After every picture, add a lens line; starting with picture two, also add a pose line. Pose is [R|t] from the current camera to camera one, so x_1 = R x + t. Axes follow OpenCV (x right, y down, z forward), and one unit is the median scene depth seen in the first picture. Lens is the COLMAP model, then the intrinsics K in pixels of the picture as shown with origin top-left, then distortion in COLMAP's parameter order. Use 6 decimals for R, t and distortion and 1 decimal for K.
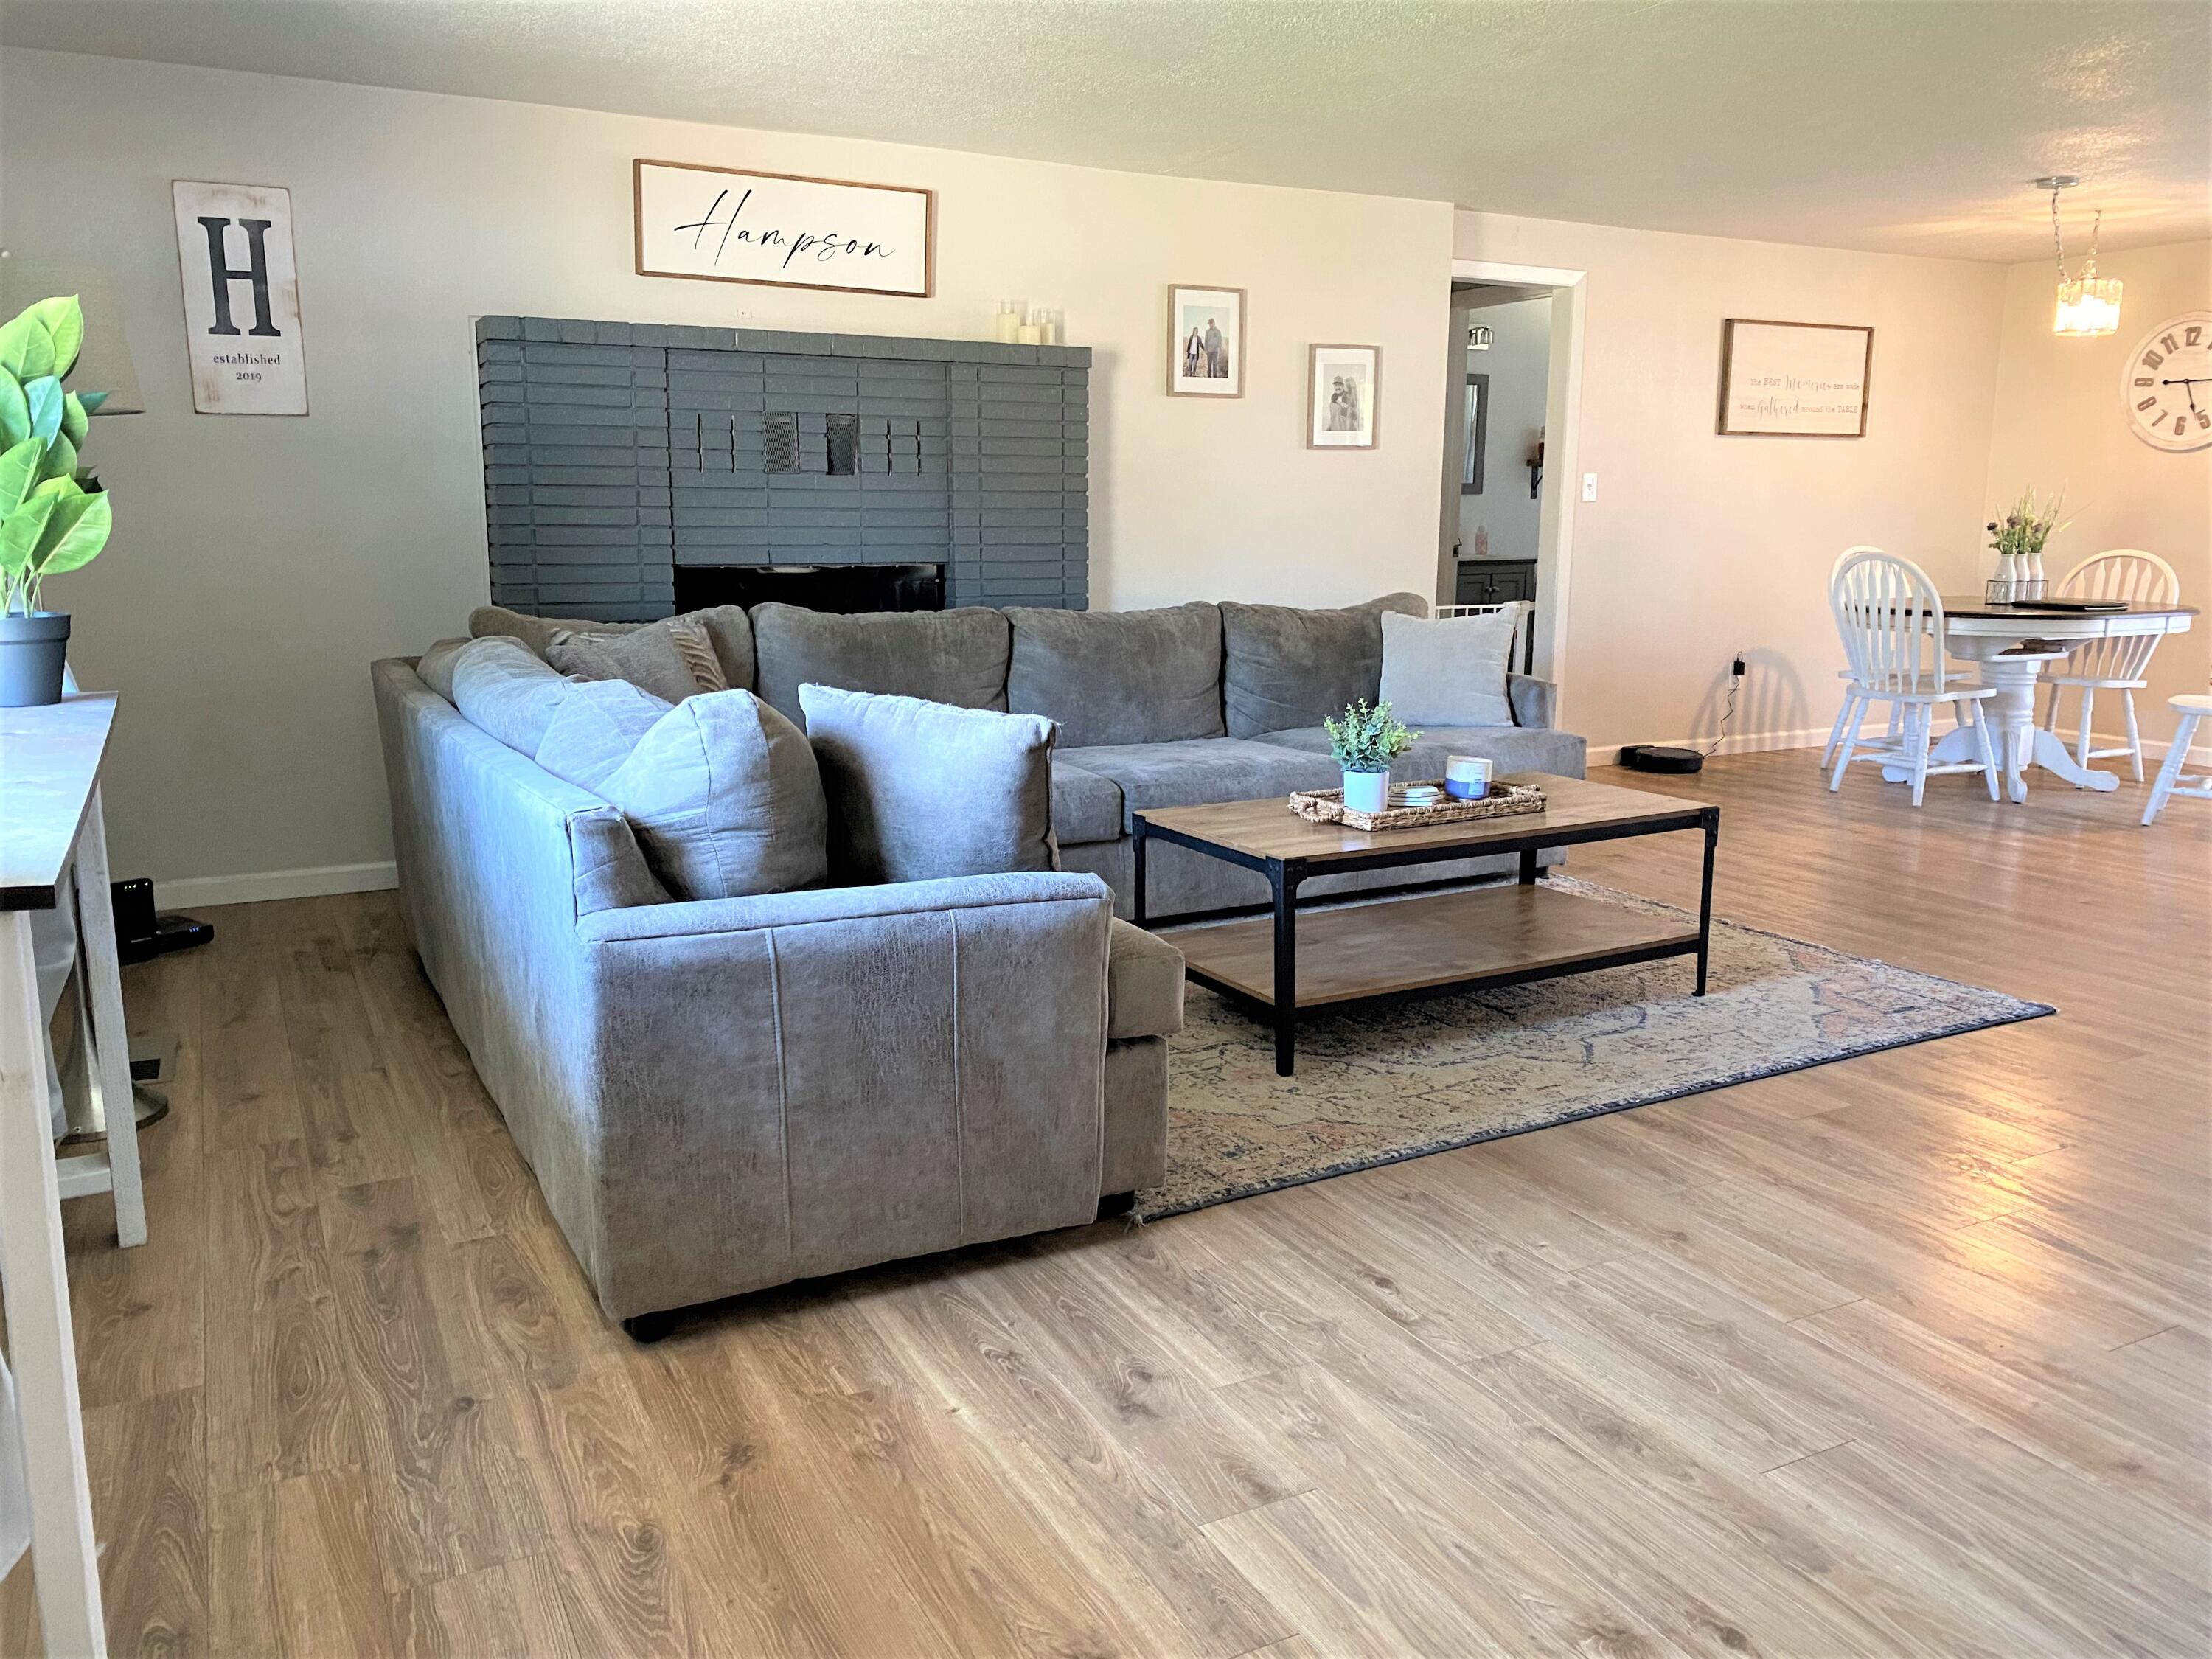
lens RADIAL K [[1675.5, 0, 1106.0], [0, 1675.5, 829.5], [0, 0, 1]] dist [0.005892, 0.000412]
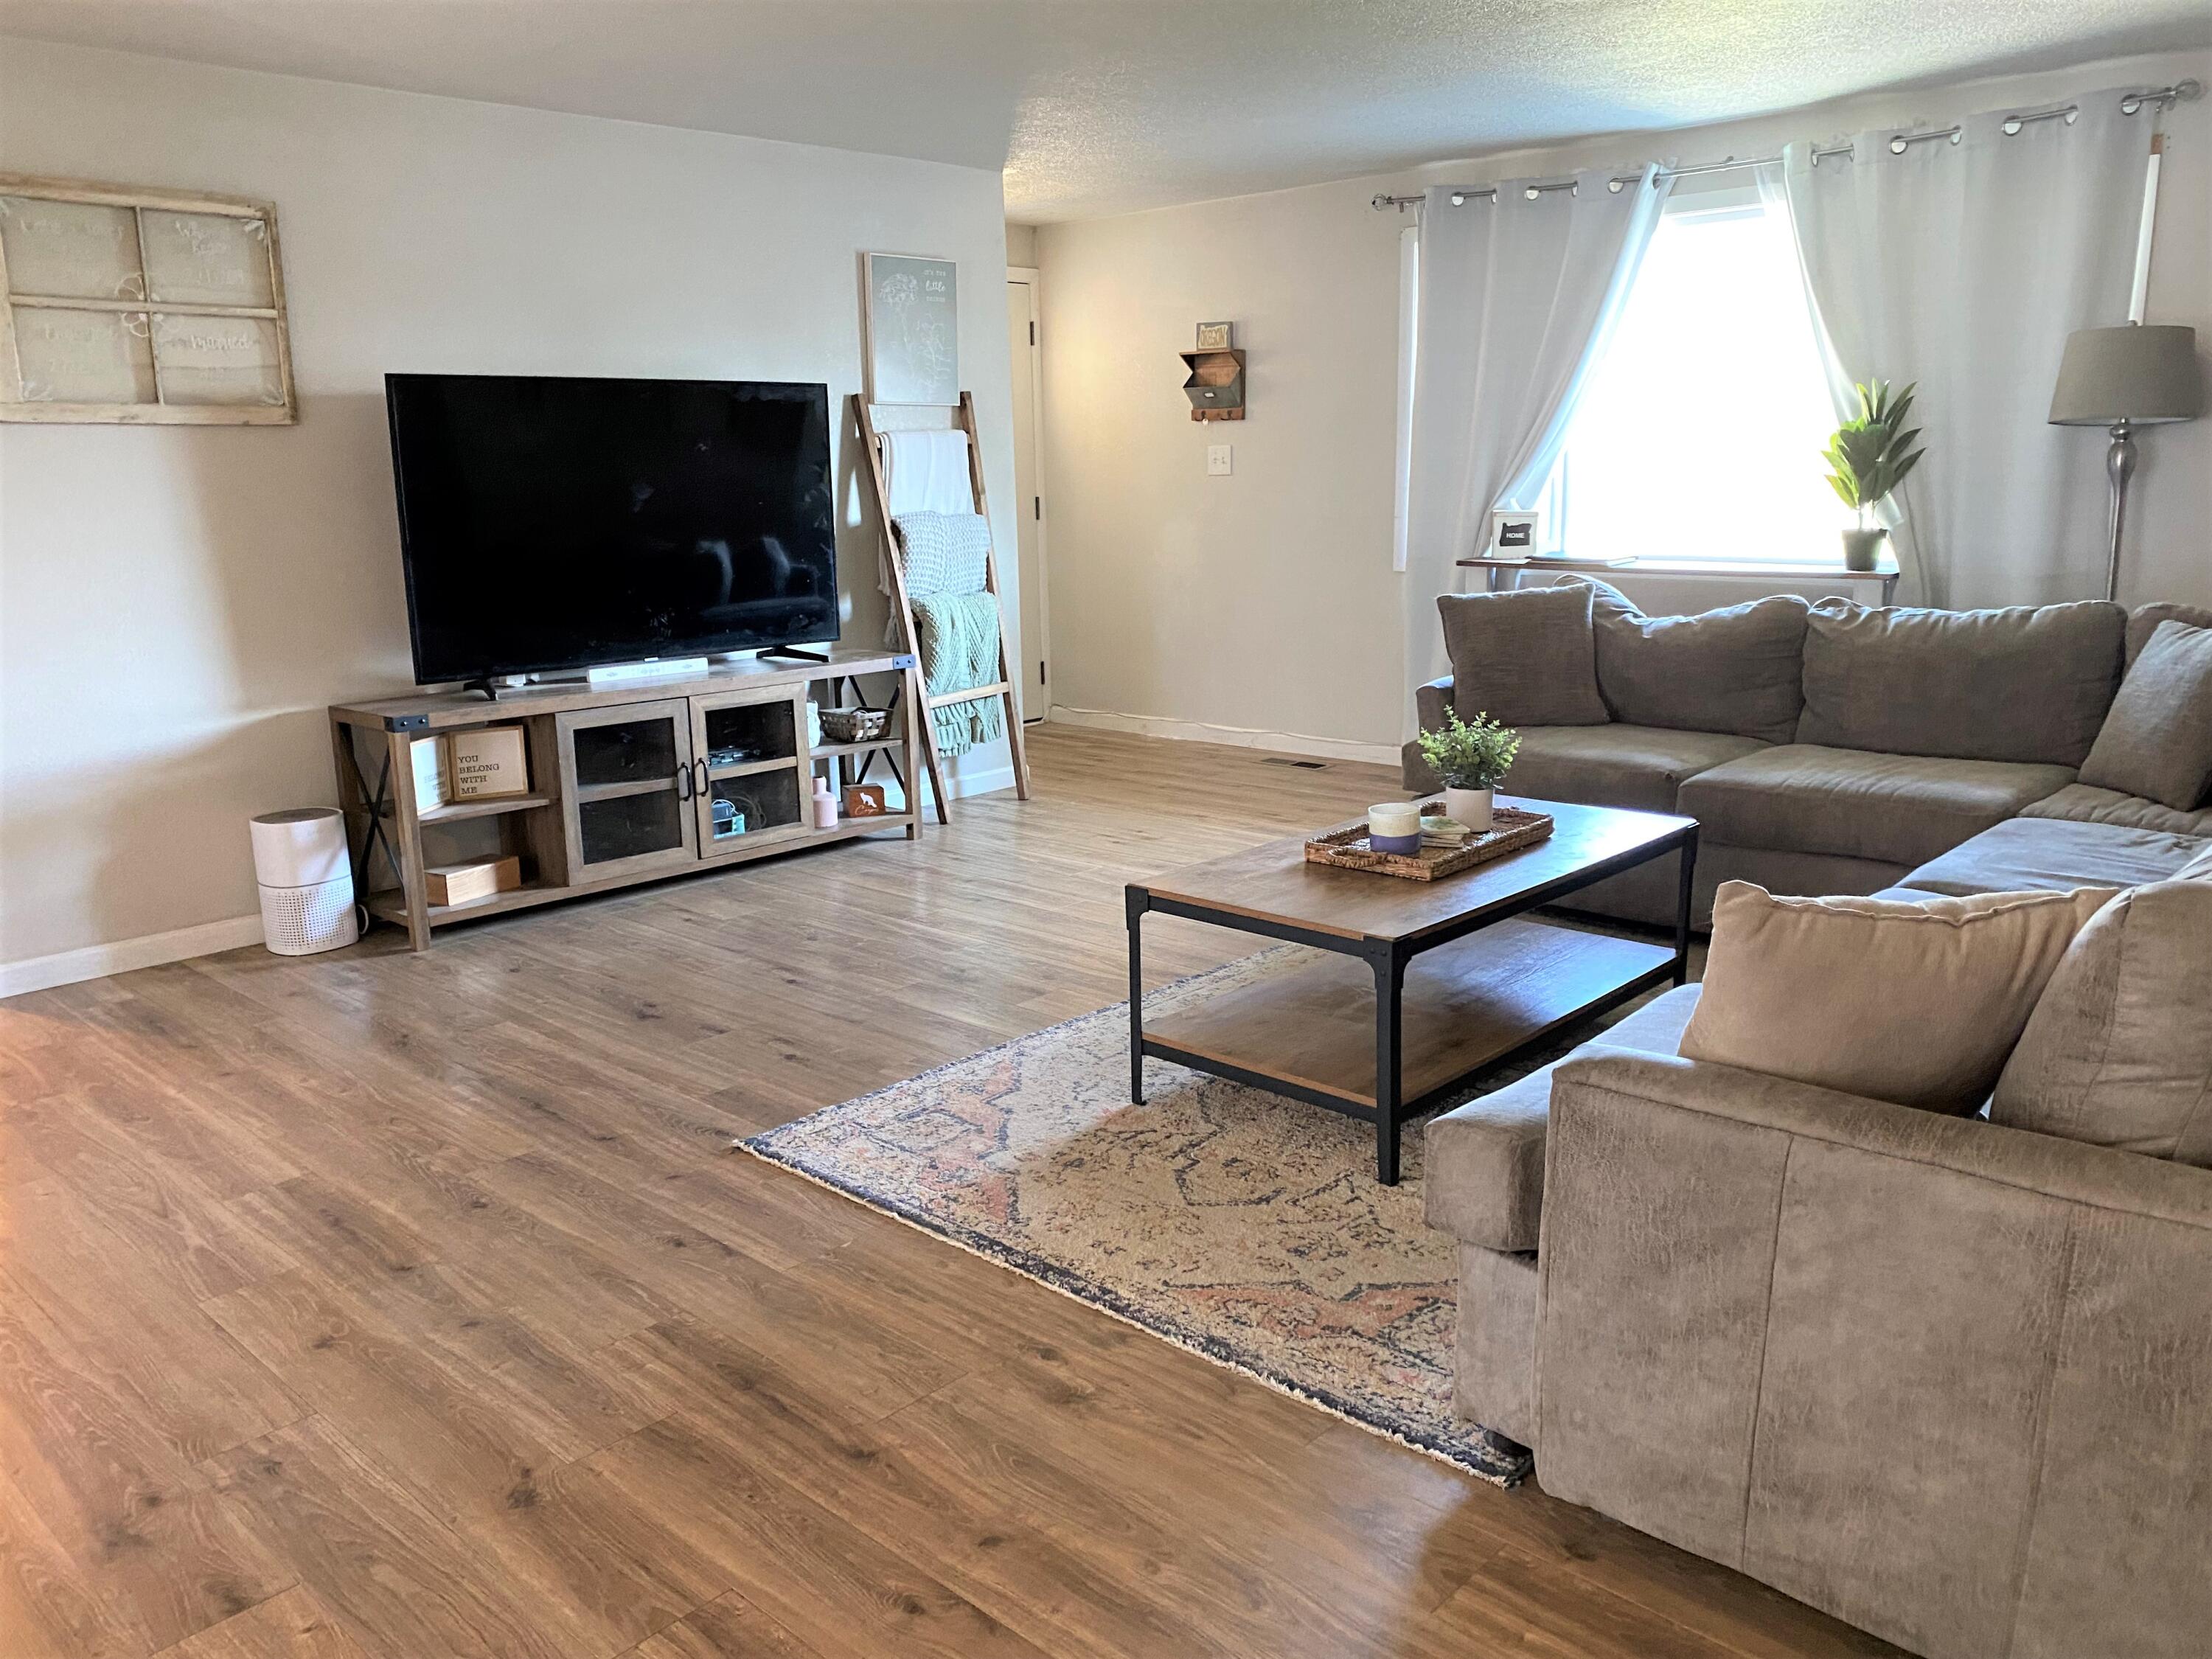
lens RADIAL K [[1688.2, 0, 1096.8], [0, 1688.2, 803.5], [0, 0, 1]] dist [0.071715, -0.098994]
pose [[-0.946536, 0.084455, -0.311348, 0.528785], [-0.040654, 0.926201, 0.374833, -0.301499], [0.320027, 0.367451, -0.873248, 1.419268]]
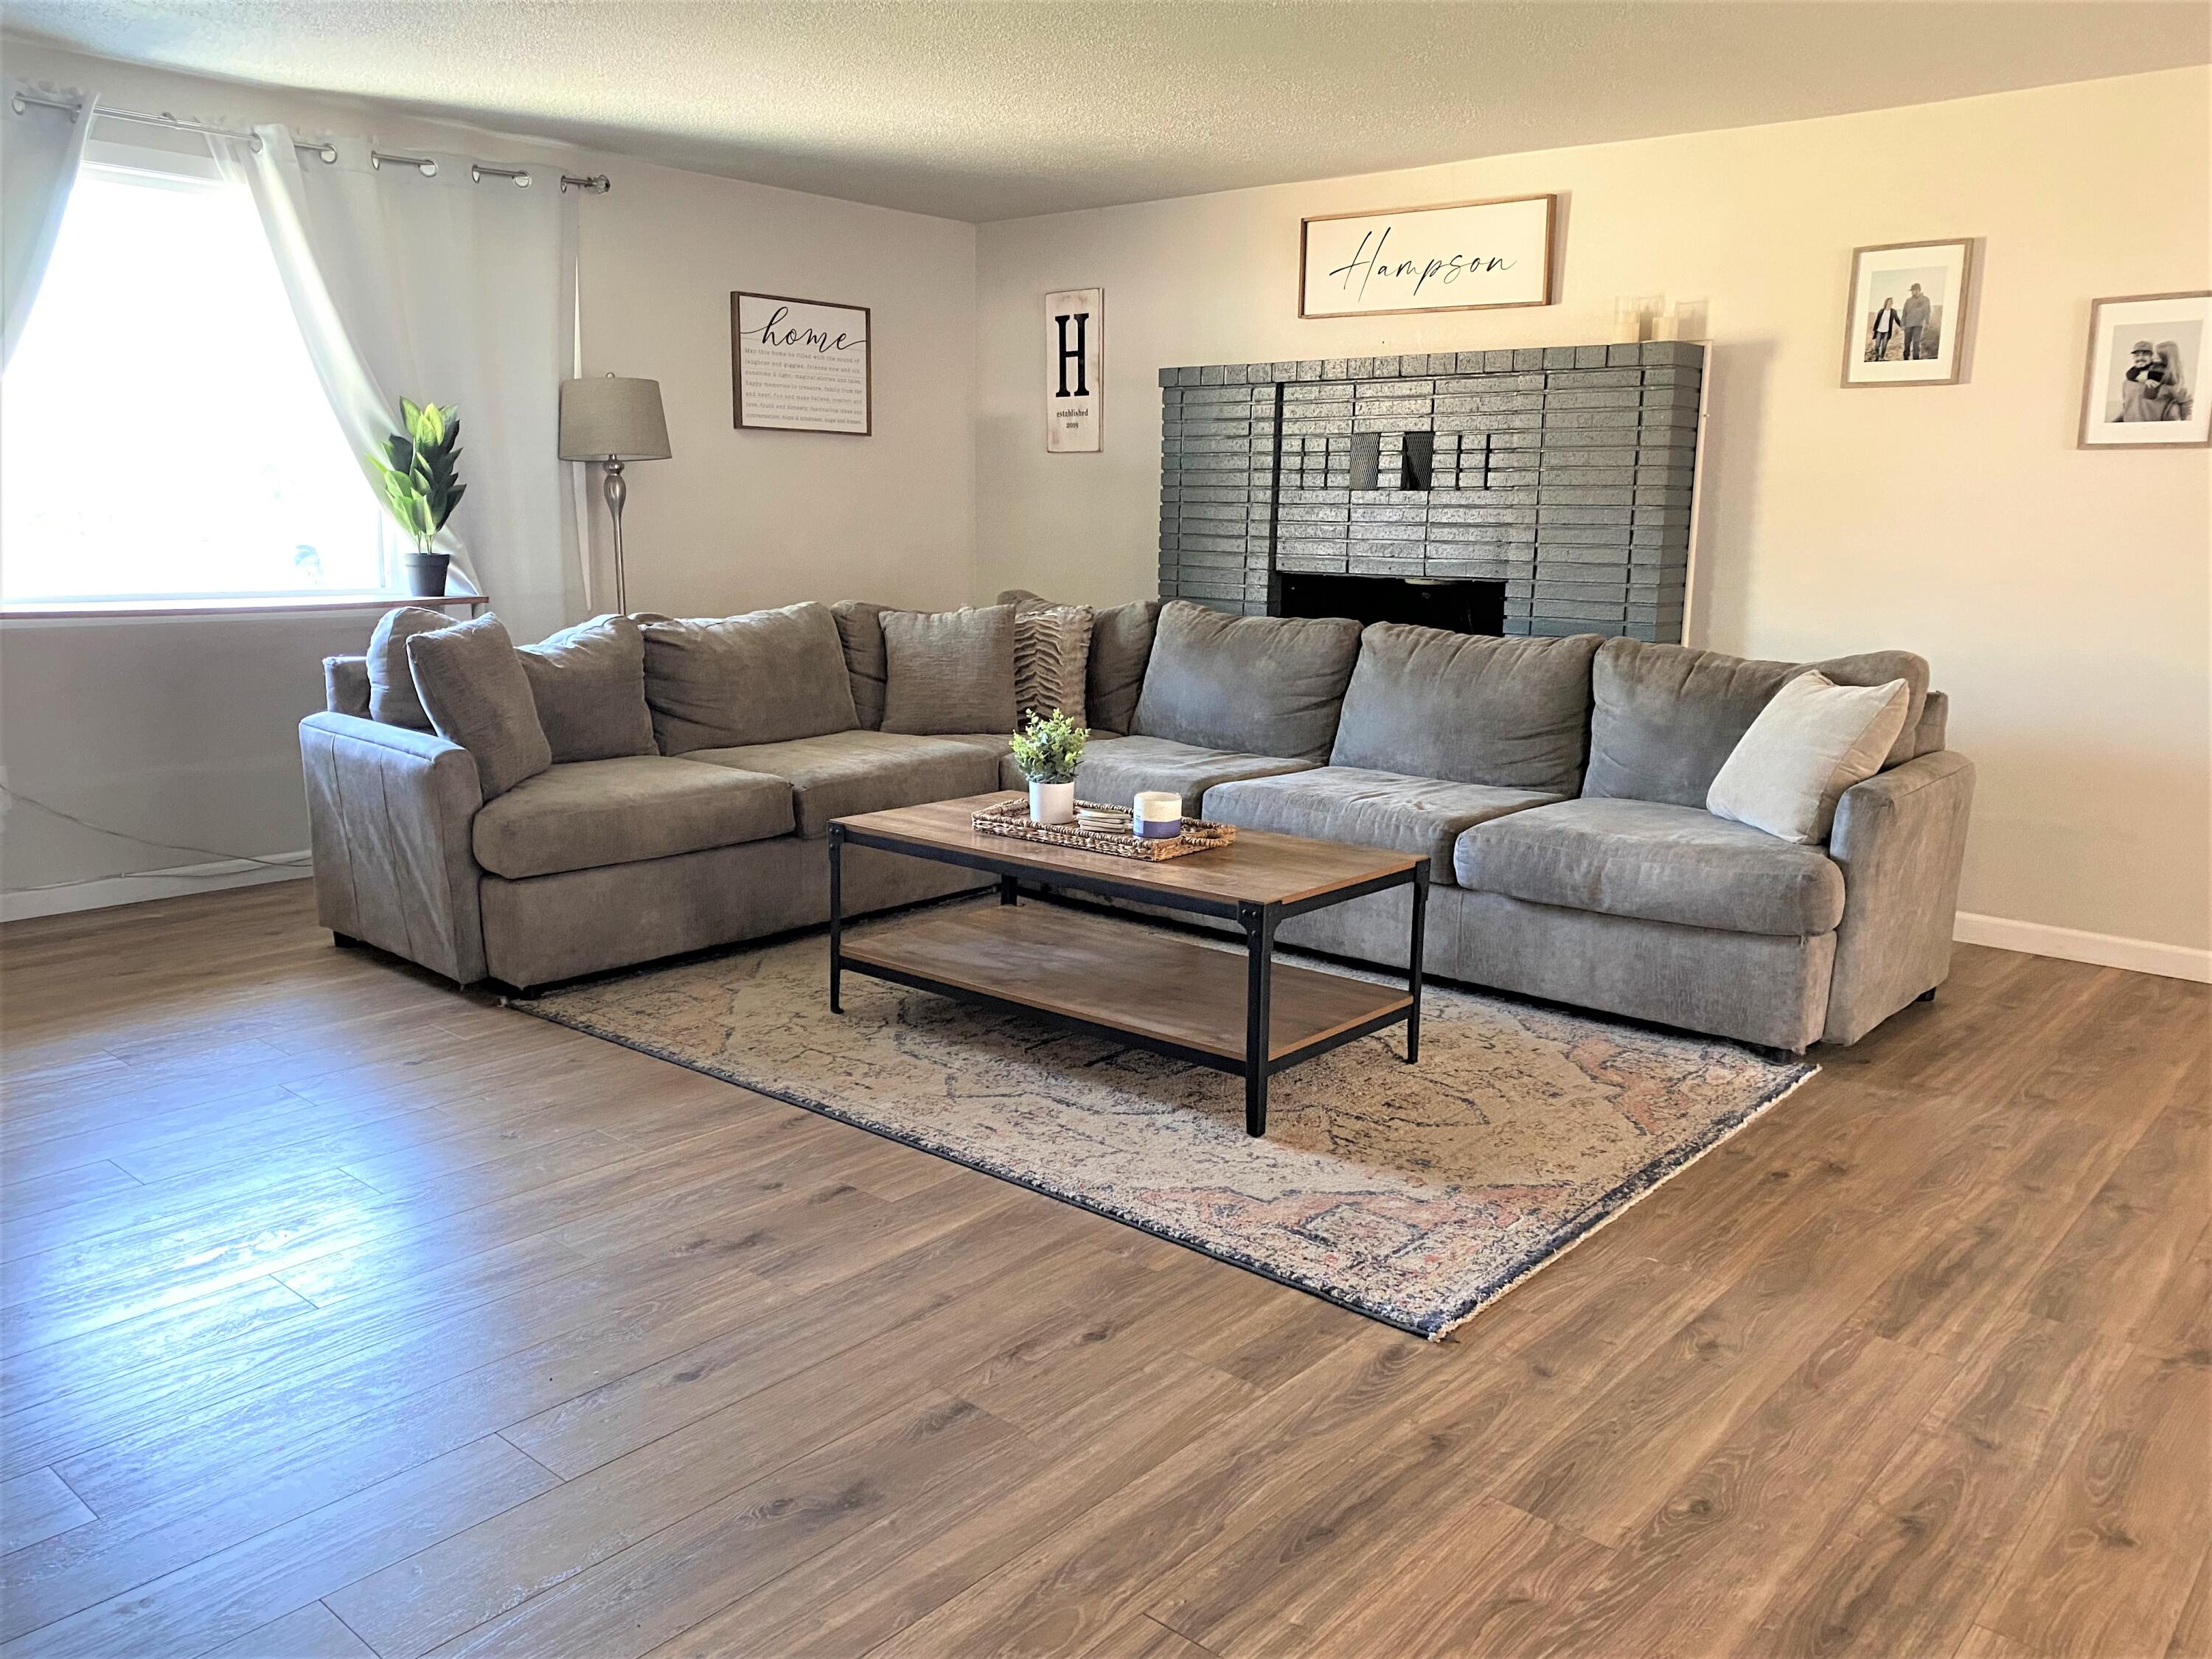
lens RADIAL K [[1688.2, 0, 1096.8], [0, 1688.2, 803.5], [0, 0, 1]] dist [0.071715, -0.098994]
pose [[0.364902, 0.163700, -0.916542, 0.874529], [-0.194400, 0.976120, 0.096945, -0.099161], [0.910525, 0.142801, 0.388011, 0.507154]]
